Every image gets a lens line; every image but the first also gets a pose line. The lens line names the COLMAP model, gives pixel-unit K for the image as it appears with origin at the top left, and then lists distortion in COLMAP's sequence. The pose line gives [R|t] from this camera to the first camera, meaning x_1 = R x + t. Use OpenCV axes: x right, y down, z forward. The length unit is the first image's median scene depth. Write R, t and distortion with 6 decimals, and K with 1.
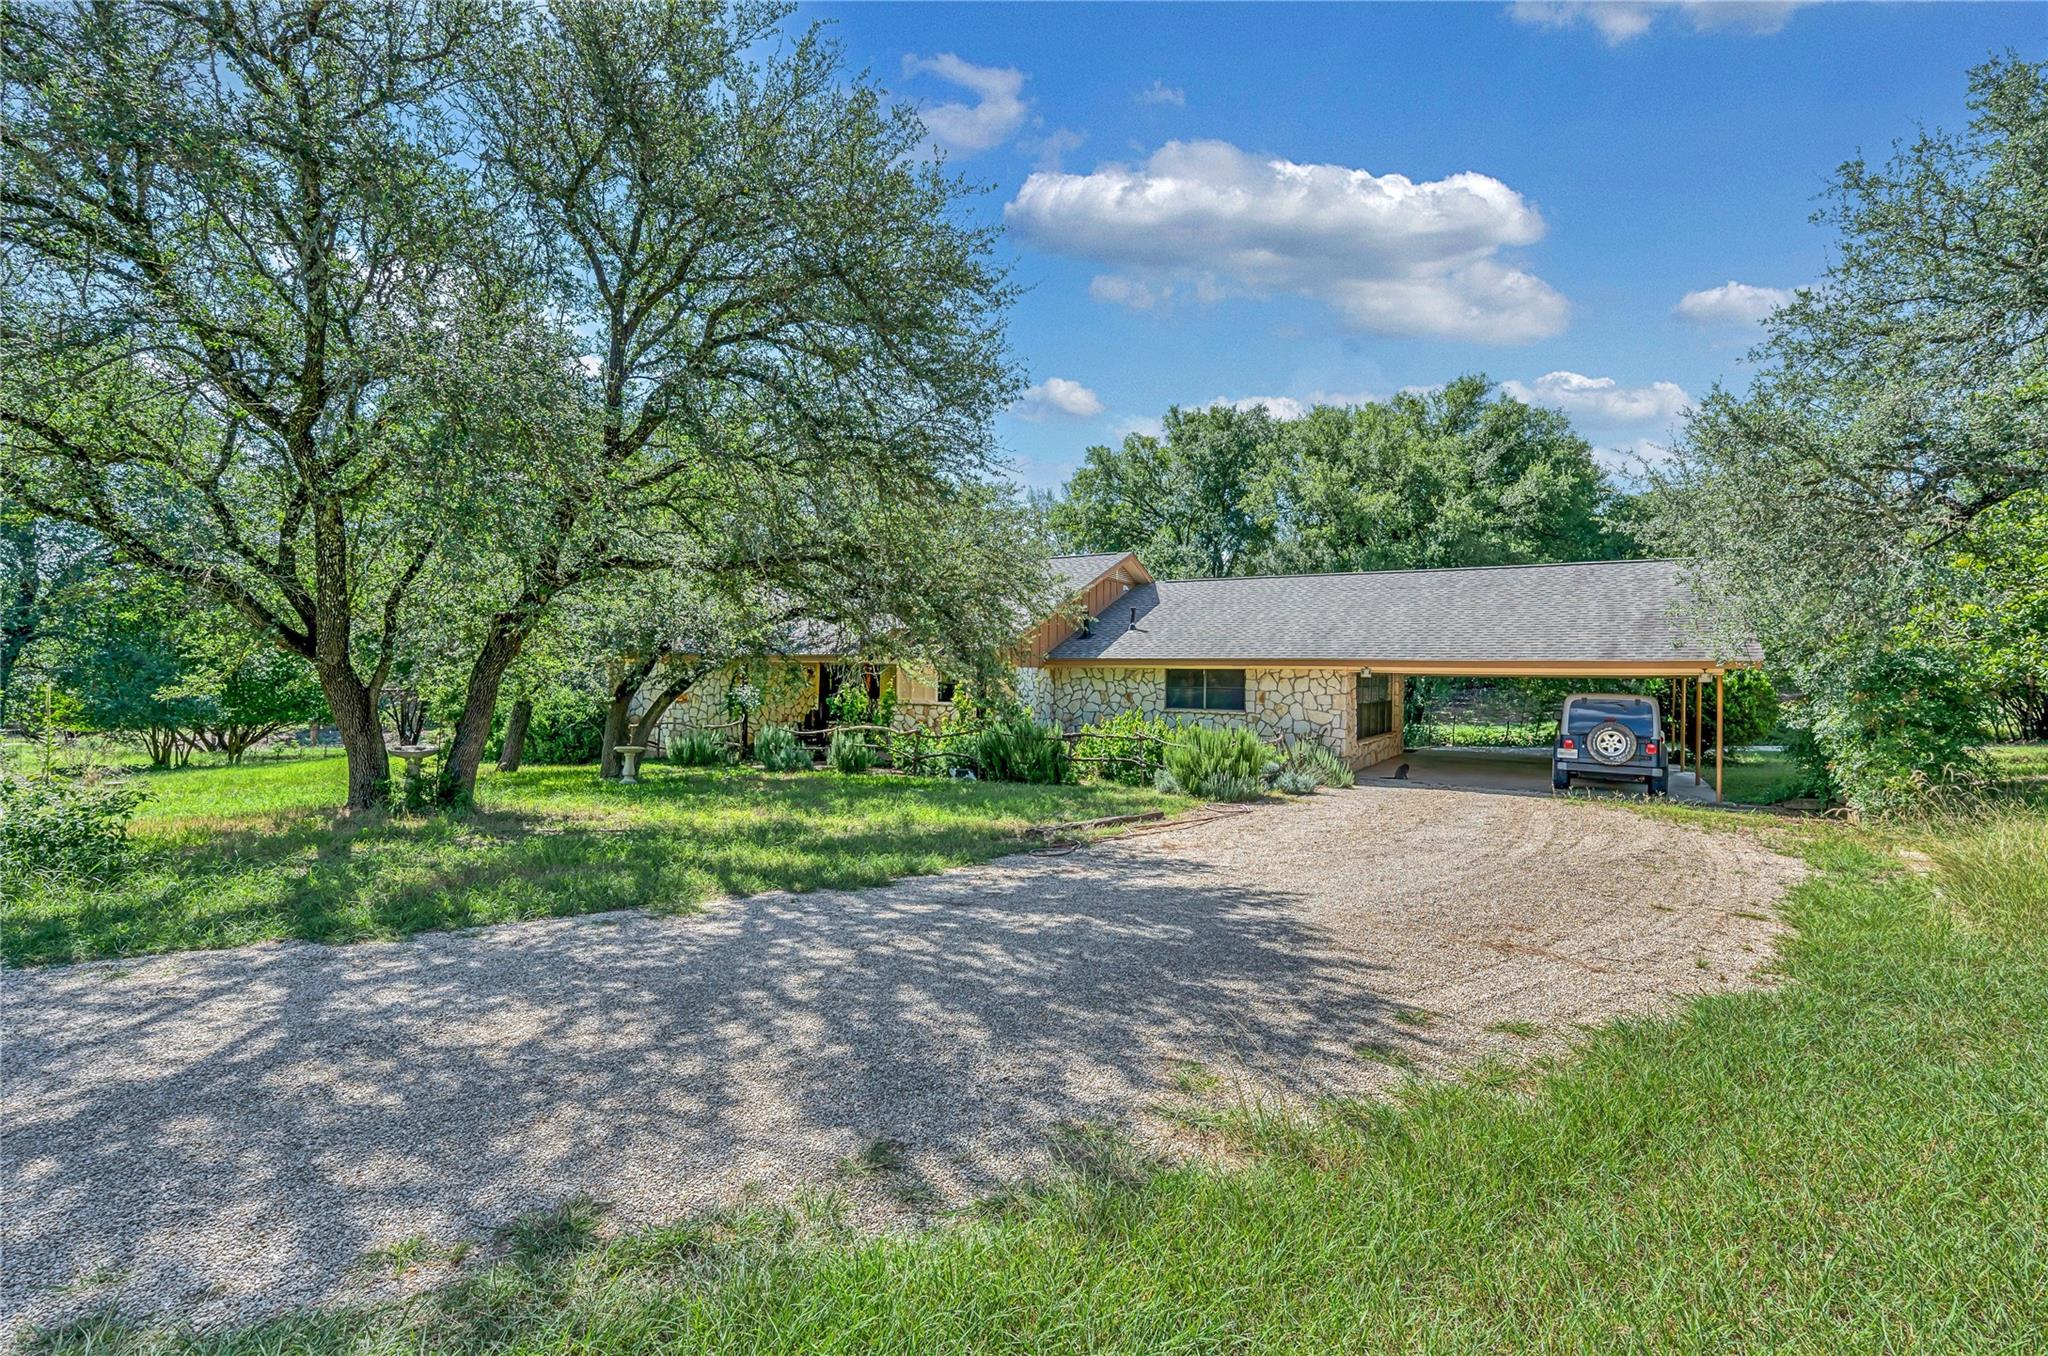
lens RADIAL K [[941.2, 0, 1024.9], [0, 941.2, 678.6], [0, 0, 1]] dist [0.000057, 0.000000]
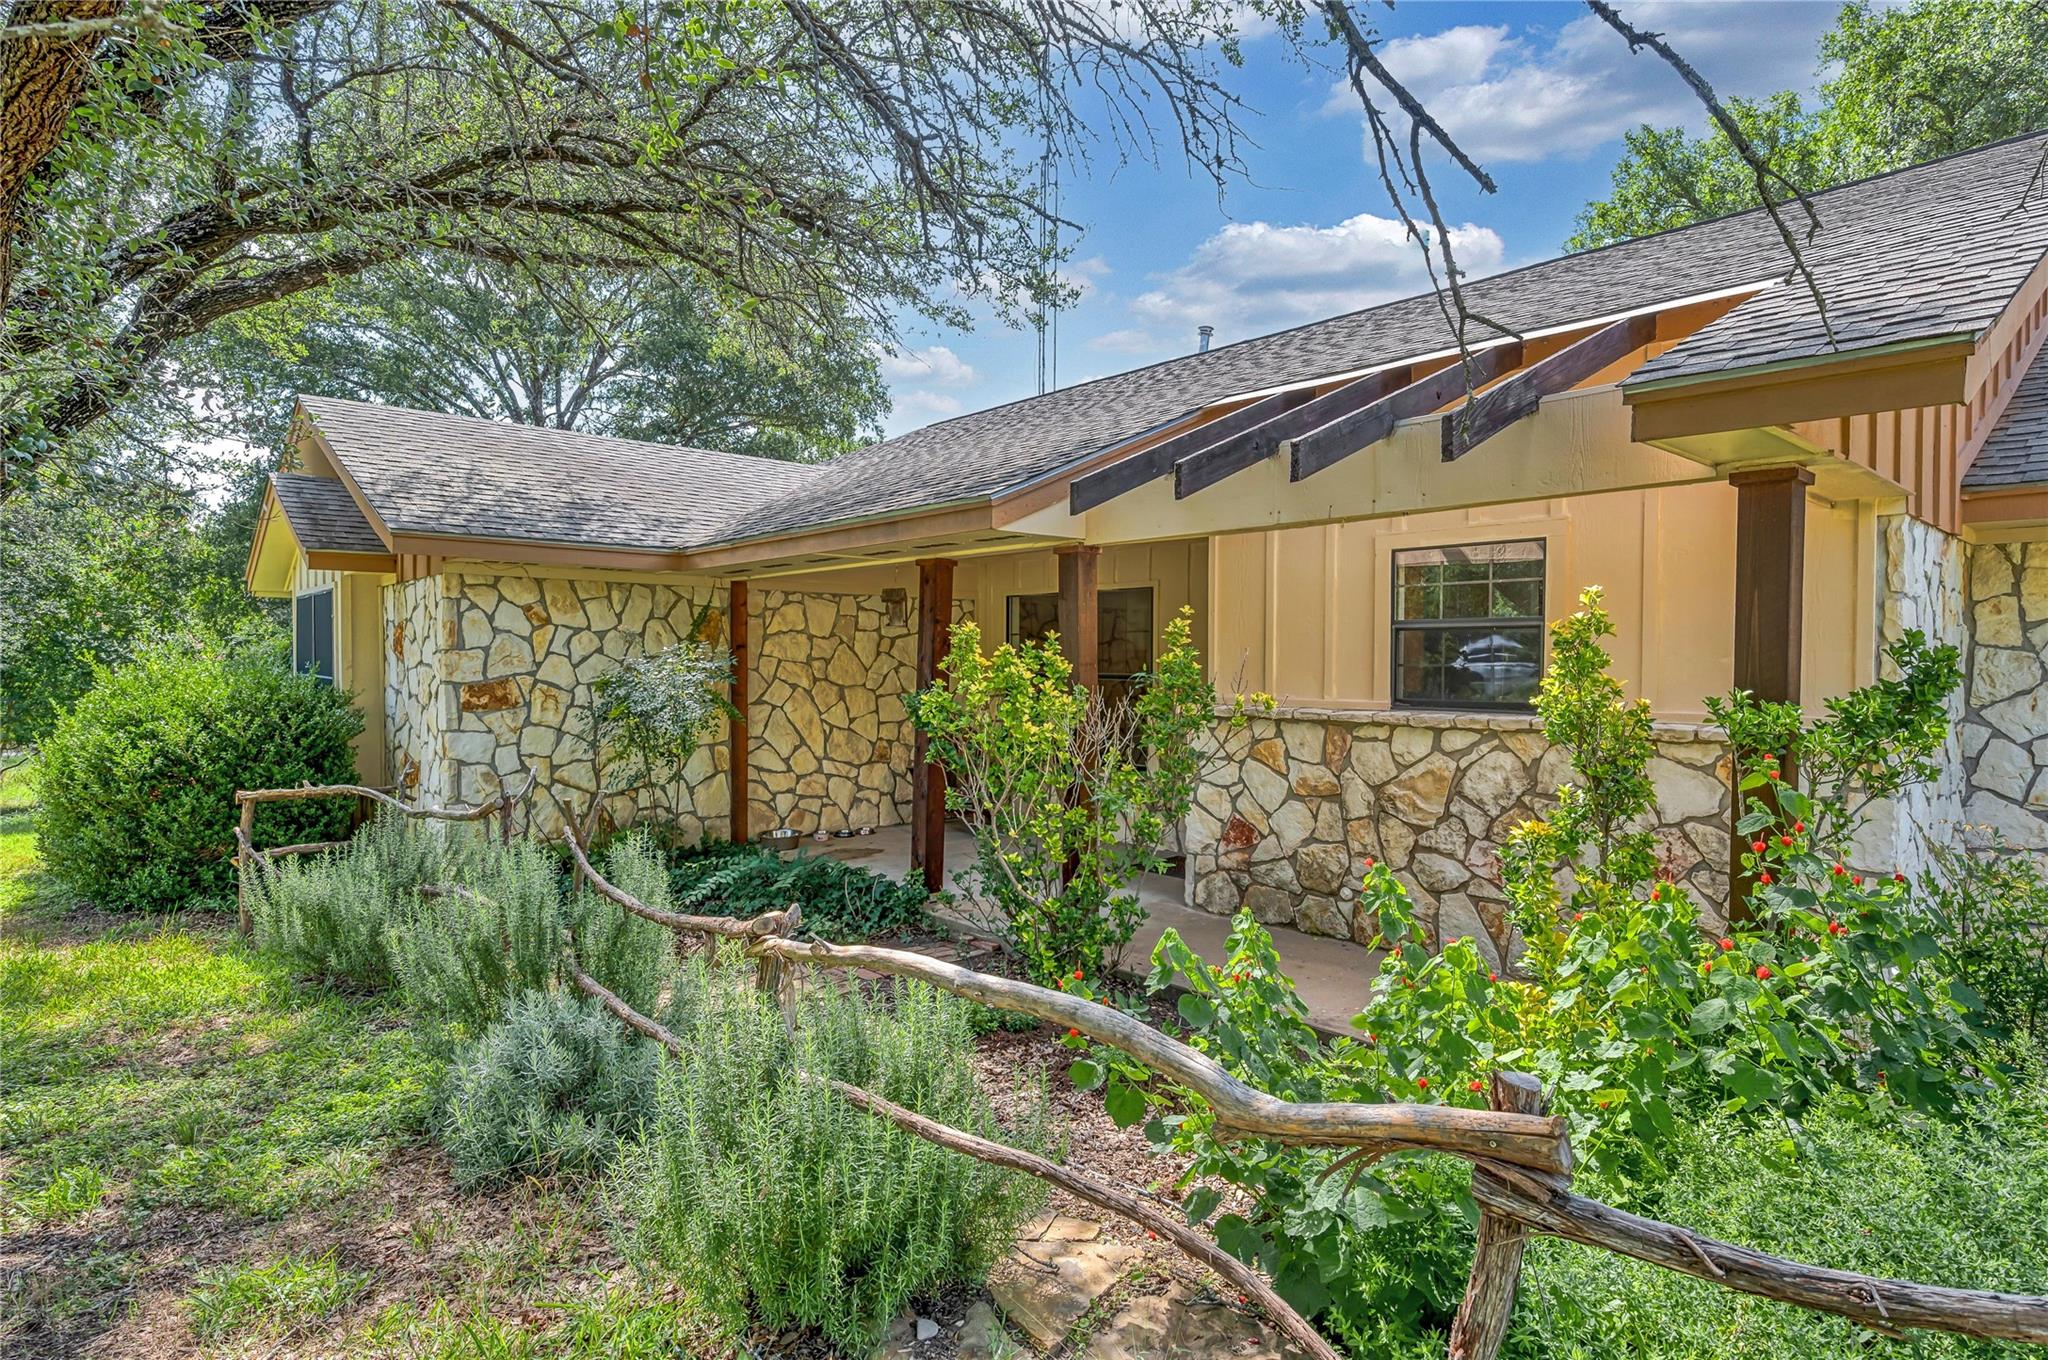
lens RADIAL K [[1143.7, 0, 1024.4], [0, 1143.7, 682.5], [0, 0, 1]] dist [0.000067, 0.000003]
pose [[0.975164, -0.001702, -0.221479, -0.118032], [0.003157, 0.999976, 0.006216, 0.015852], [0.221463, -0.006761, 0.975145, 0.707816]]
